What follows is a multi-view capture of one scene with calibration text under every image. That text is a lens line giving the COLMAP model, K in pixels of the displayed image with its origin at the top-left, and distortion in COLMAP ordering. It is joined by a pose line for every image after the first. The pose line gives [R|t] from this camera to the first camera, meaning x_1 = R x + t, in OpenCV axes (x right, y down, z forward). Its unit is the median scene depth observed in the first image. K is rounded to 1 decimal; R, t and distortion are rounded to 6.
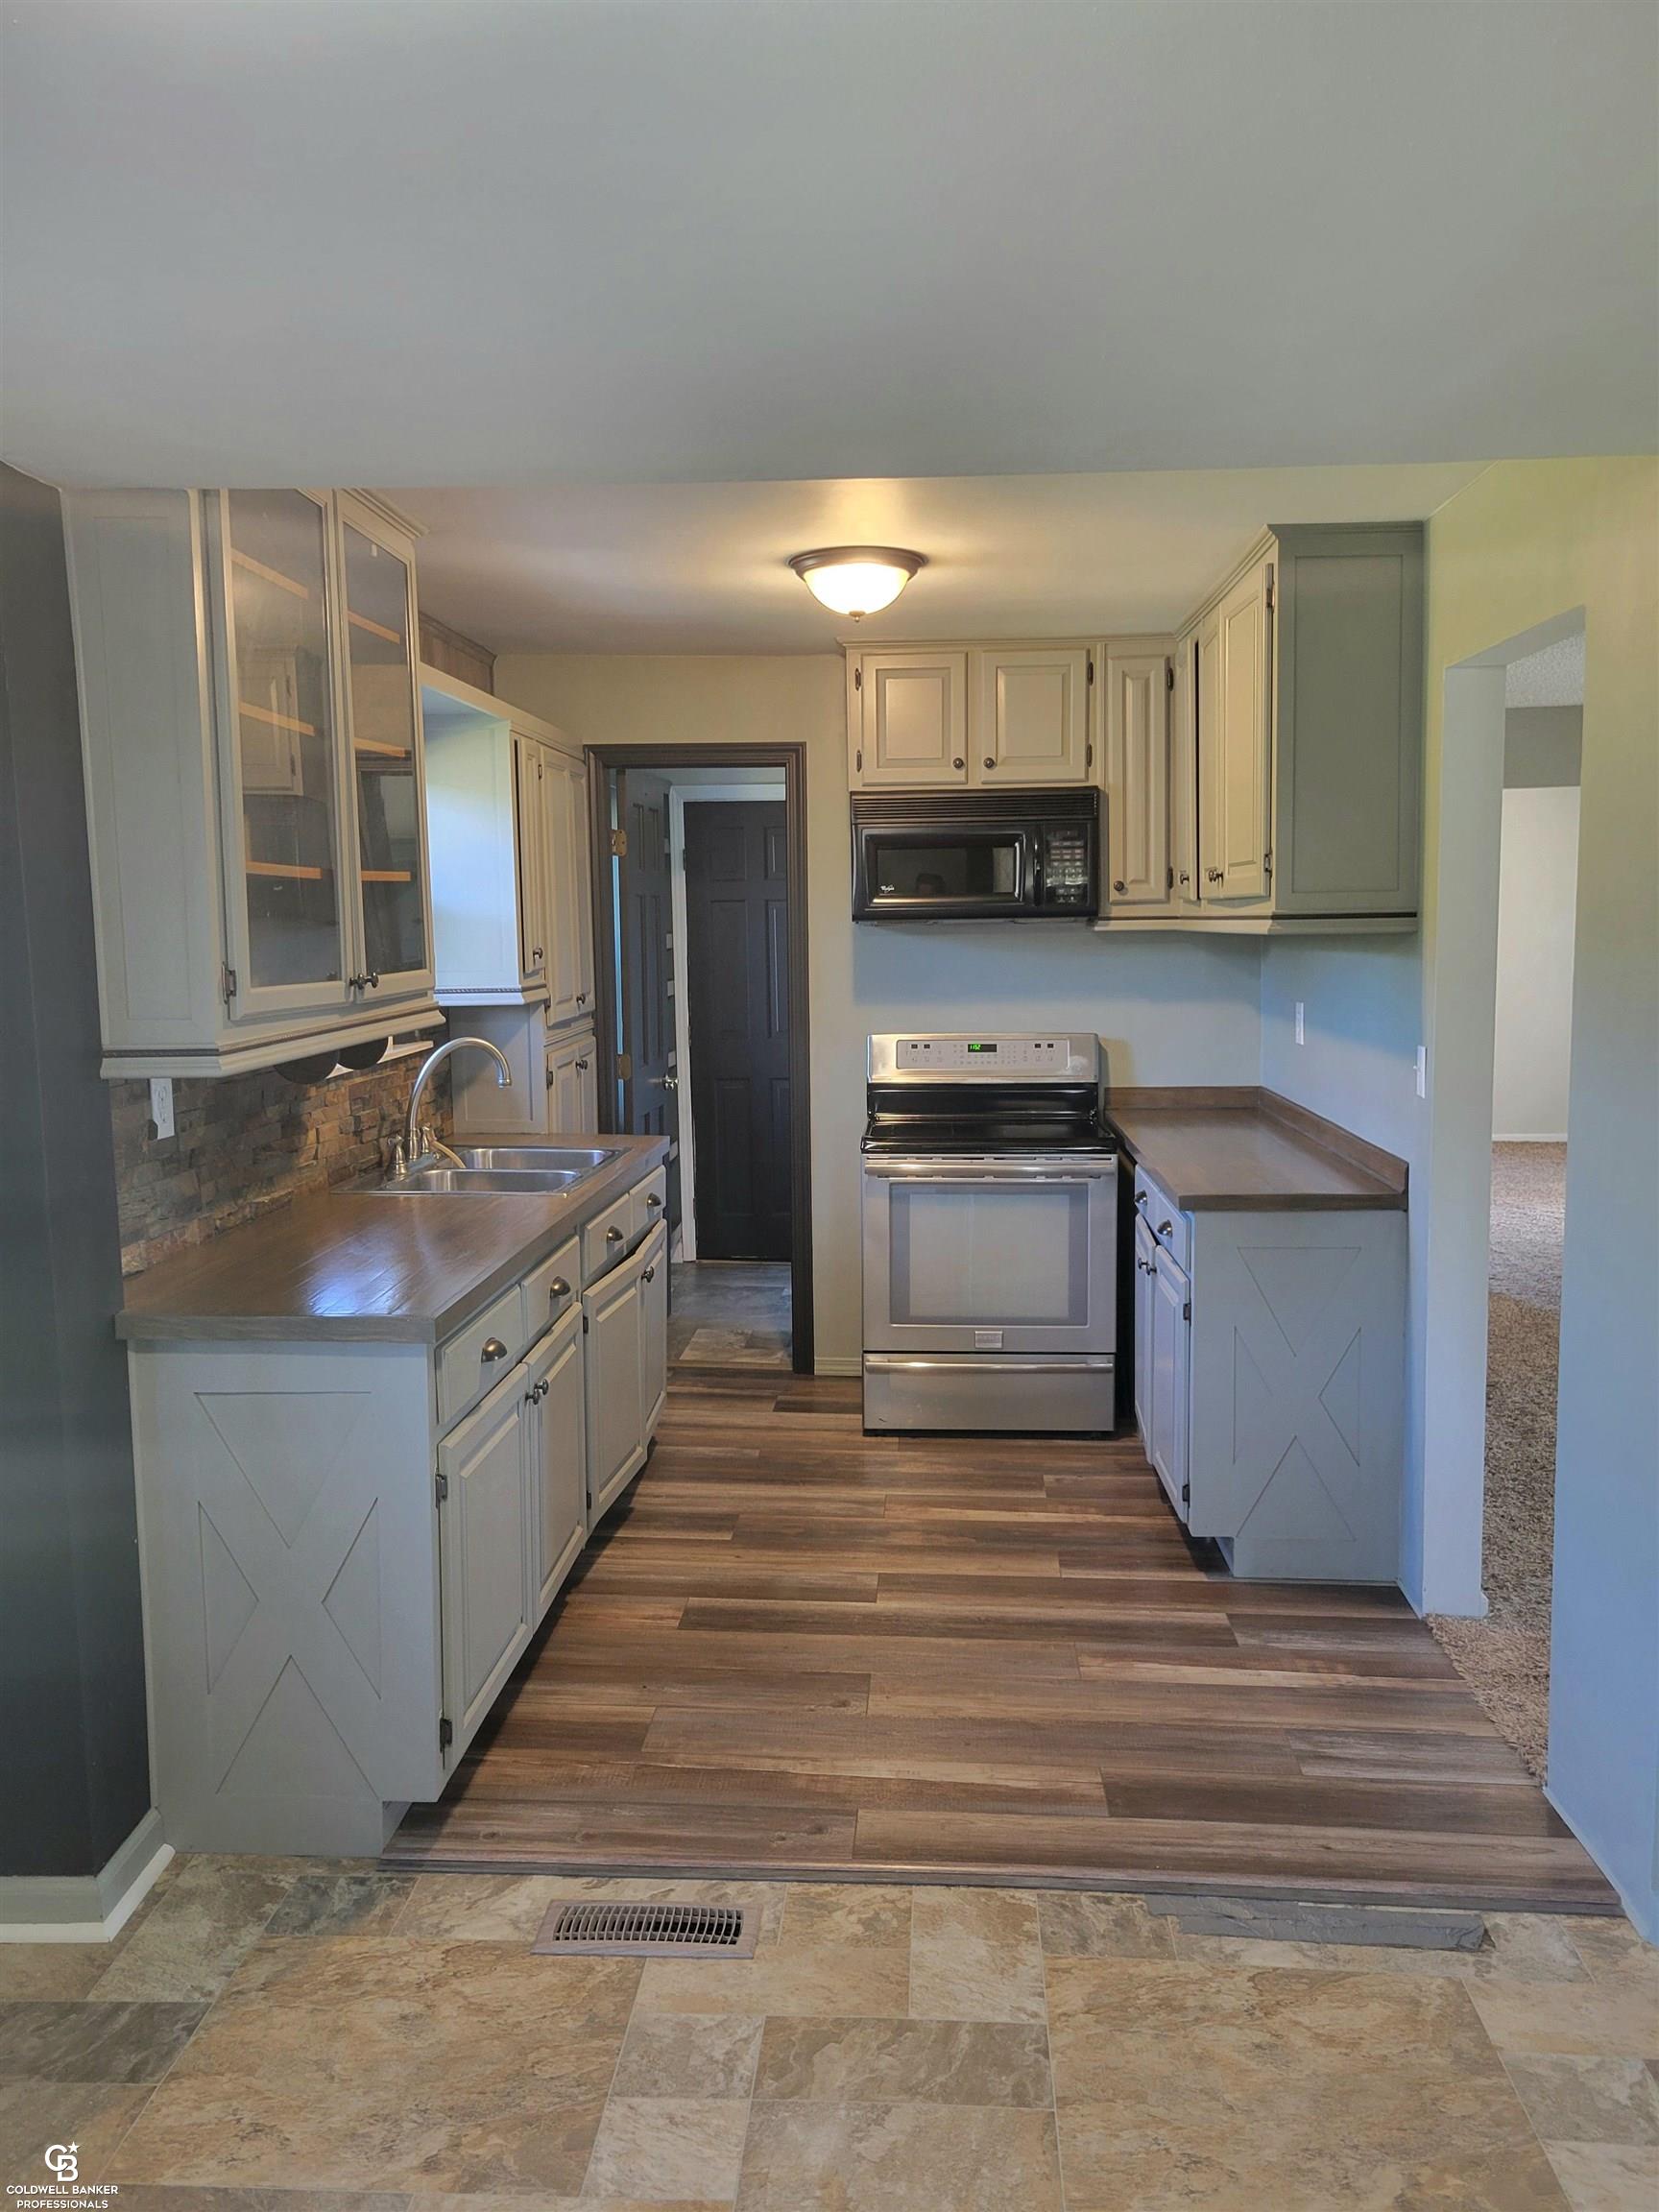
lens RADIAL K [[1670.2, 0, 823.7], [0, 1670.2, 1098.4], [0, 0, 1]] dist [0.005224, 0.002464]
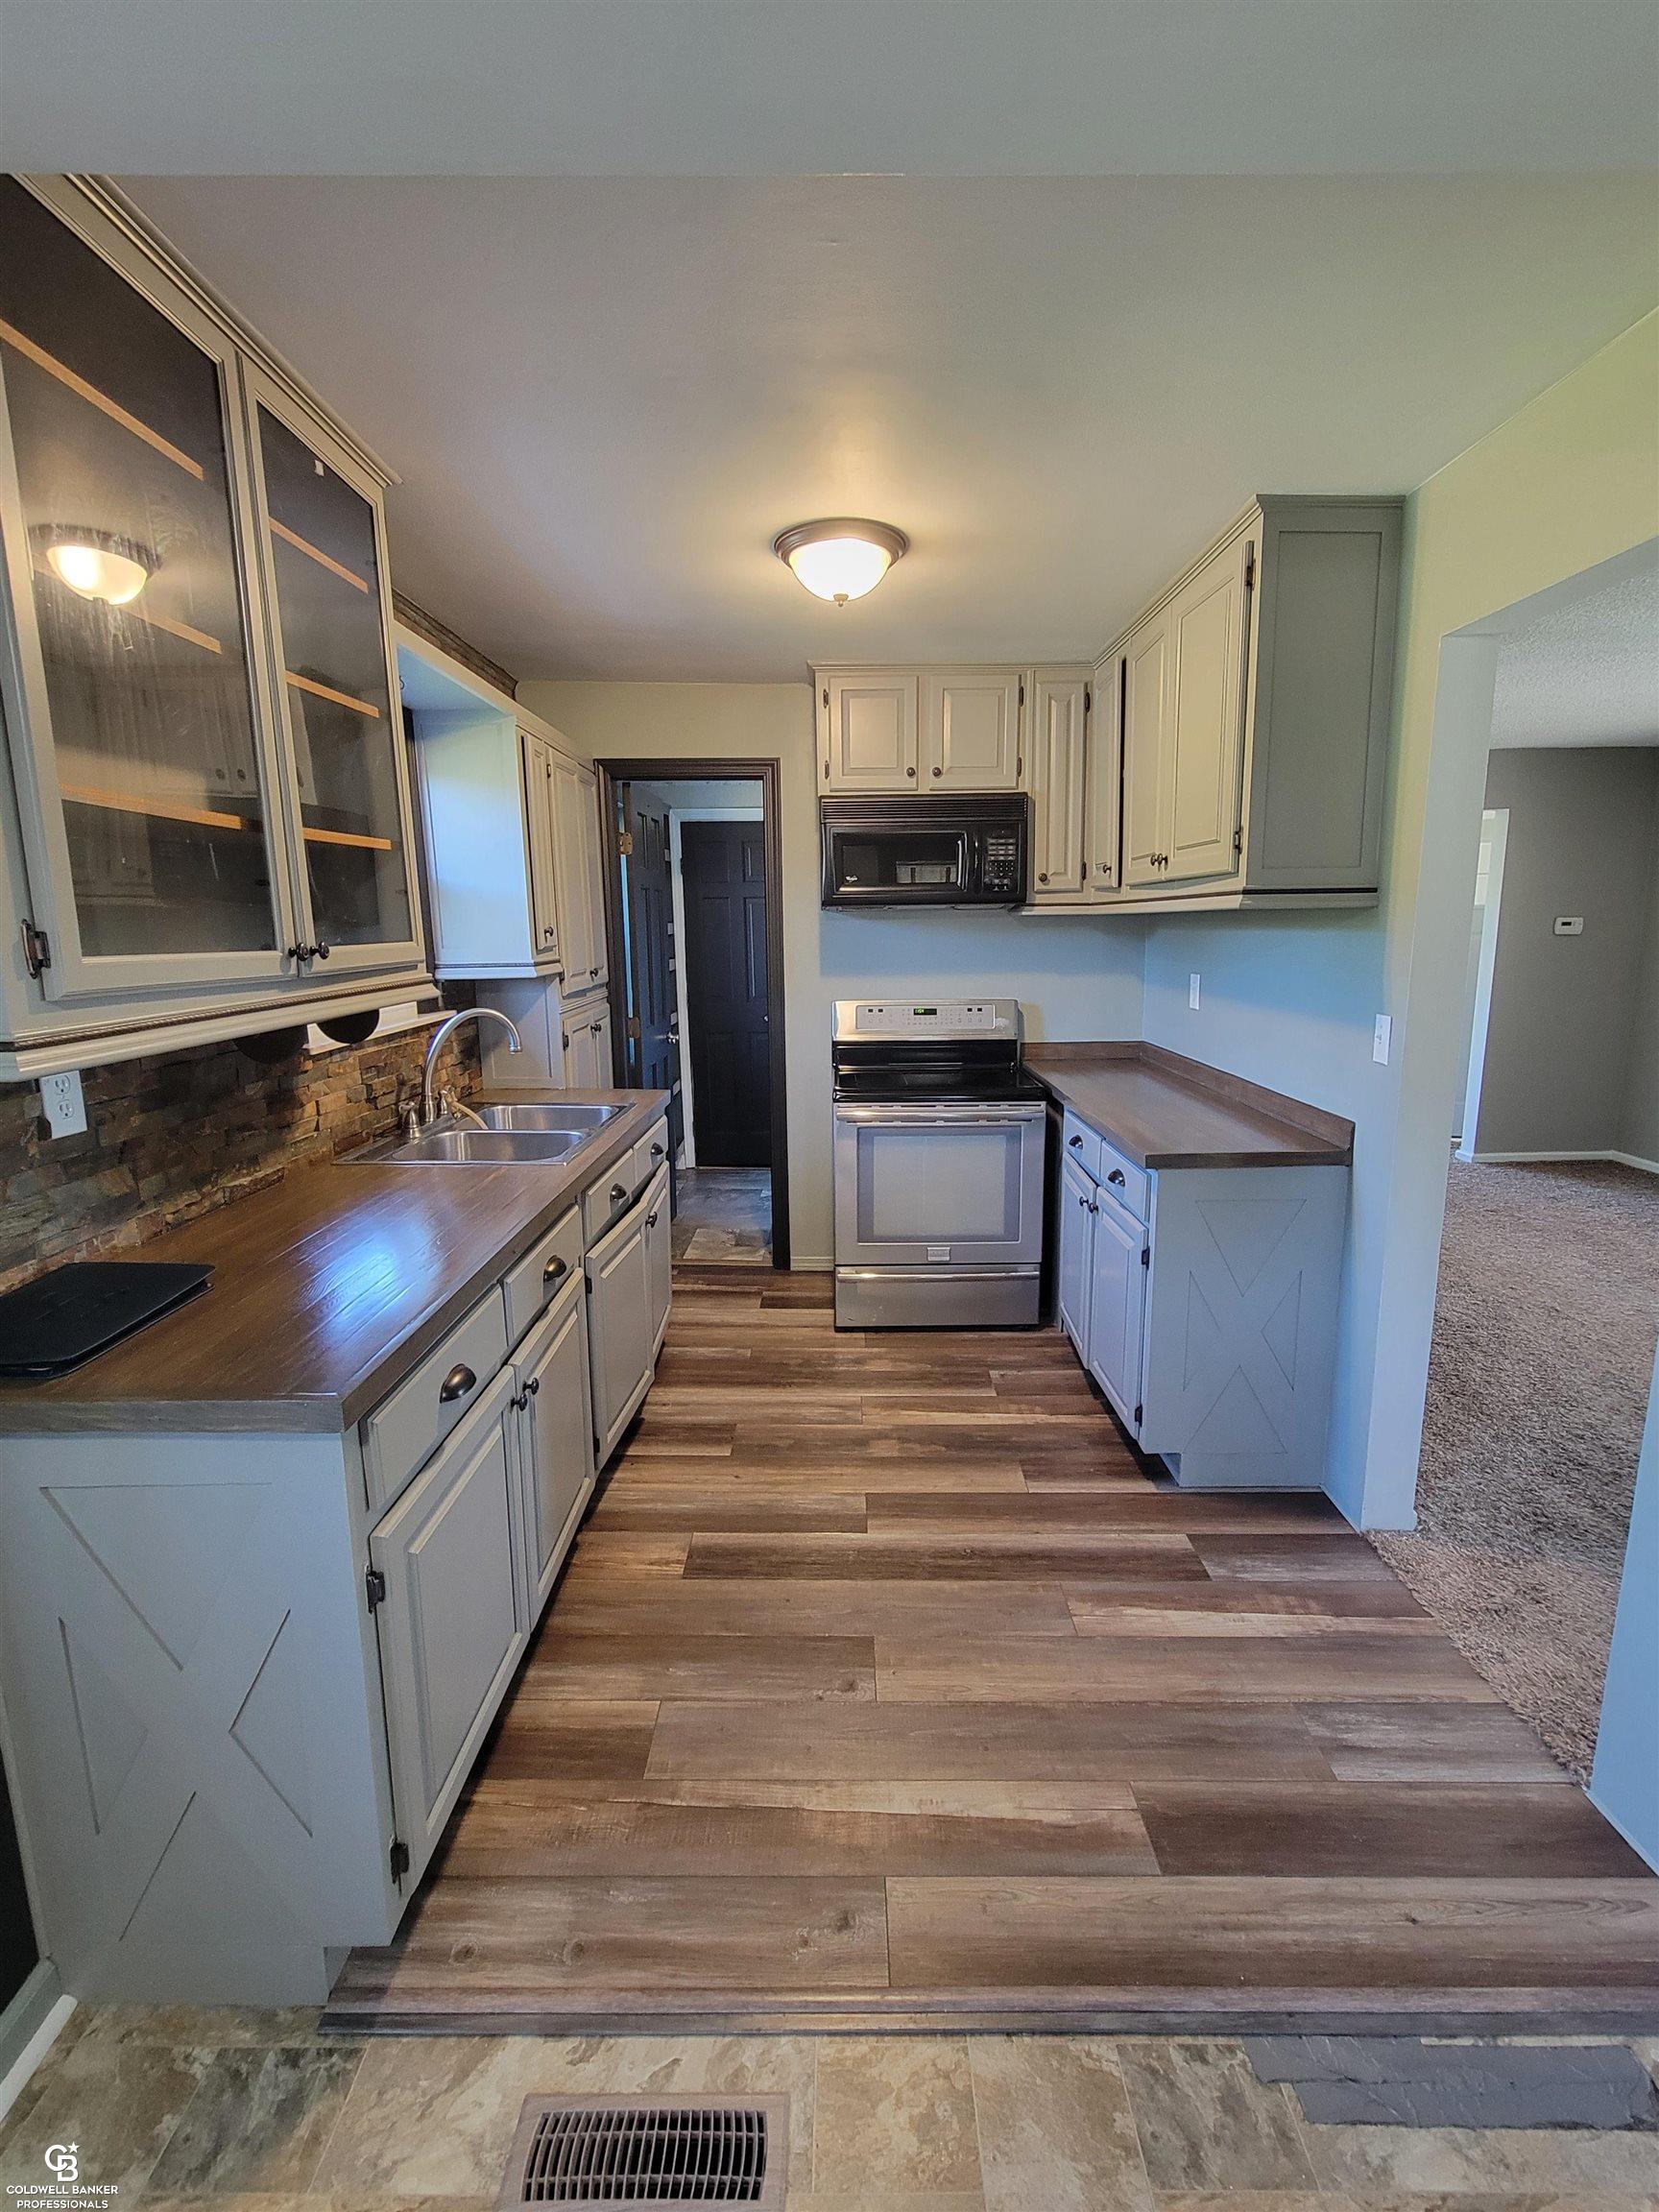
lens RADIAL K [[967.5, 0, 835.2], [0, 967.5, 1102.2], [0, 0, 1]] dist [-0.006103, -0.001116]
pose [[0.997693, -0.010975, 0.066995, -0.028080], [0.006095, 0.997341, 0.072625, -0.022064], [-0.067614, -0.072049, 0.995107, 0.396378]]
